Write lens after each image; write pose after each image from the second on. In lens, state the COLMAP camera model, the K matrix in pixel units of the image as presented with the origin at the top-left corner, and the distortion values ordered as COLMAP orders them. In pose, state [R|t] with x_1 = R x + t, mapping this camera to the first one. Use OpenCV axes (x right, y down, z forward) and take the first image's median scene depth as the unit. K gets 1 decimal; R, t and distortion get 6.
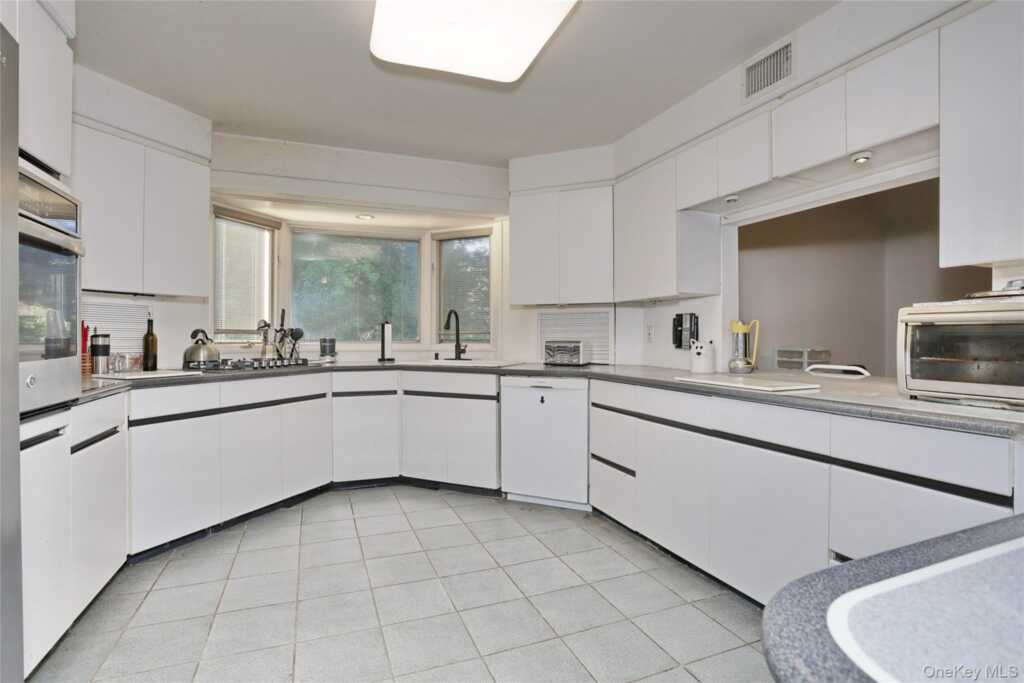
lens RADIAL K [[496.5, 0, 510.6], [0, 496.5, 335.8], [0, 0, 1]] dist [-0.042520, 0.005965]
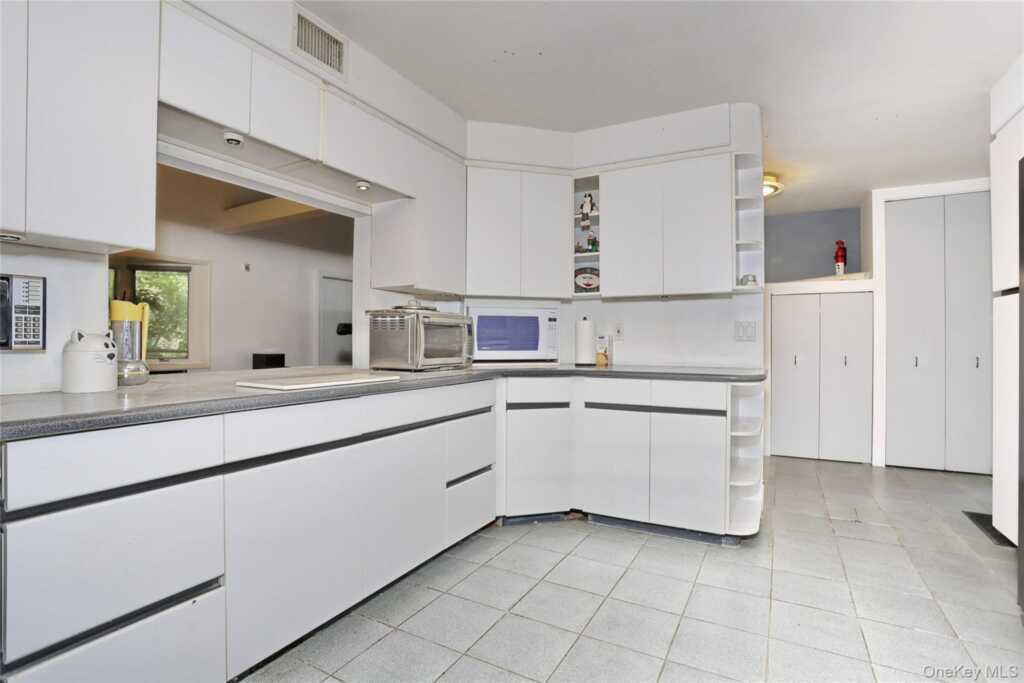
lens RADIAL K [[496.5, 0, 508.3], [0, 496.5, 343.0], [0, 0, 1]] dist [-0.042520, 0.005965]
pose [[-0.640347, 0.005892, 0.768063, -0.426638], [0.015715, 0.999862, 0.005432, 0.032566], [-0.767925, 0.015548, -0.640351, 1.349974]]
